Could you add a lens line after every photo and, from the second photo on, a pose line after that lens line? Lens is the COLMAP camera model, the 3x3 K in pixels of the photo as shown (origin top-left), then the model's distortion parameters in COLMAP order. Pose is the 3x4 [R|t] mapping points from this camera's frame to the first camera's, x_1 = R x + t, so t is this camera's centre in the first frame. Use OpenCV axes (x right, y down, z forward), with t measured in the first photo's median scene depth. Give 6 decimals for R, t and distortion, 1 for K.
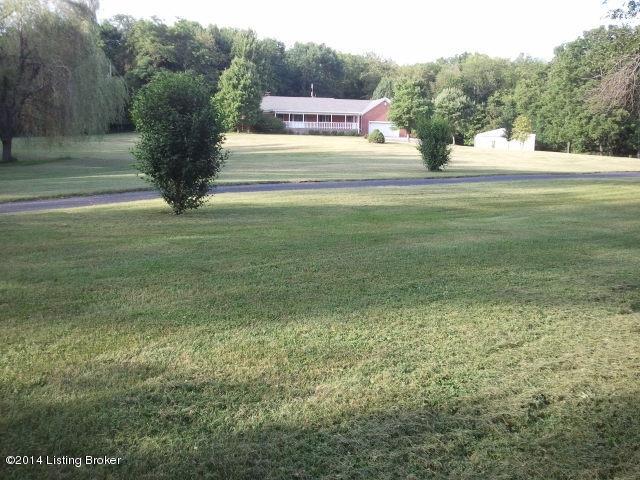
lens RADIAL K [[689.0, 0, 320.0], [0, 689.0, 240.0], [0, 0, 1]] dist [0.068242, -0.319976]
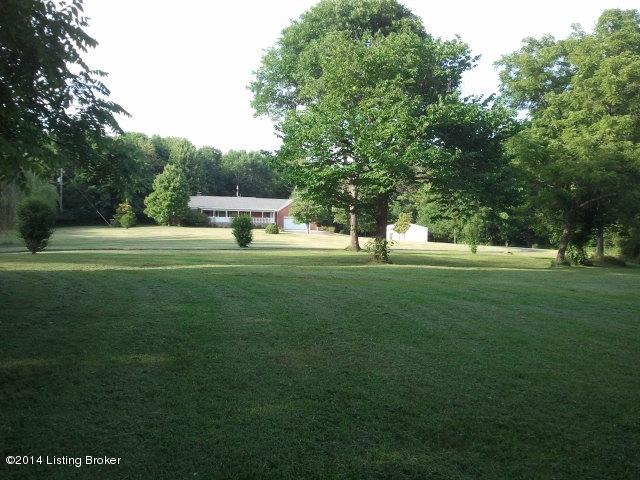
lens RADIAL K [[689.0, 0, 320.0], [0, 689.0, 240.0], [0, 0, 1]] dist [0.068242, -0.319976]
pose [[0.998984, -0.001332, 0.045045, 0.082975], [0.007479, 0.990604, -0.136556, 0.030305], [-0.044440, 0.136754, 0.989608, -0.172575]]
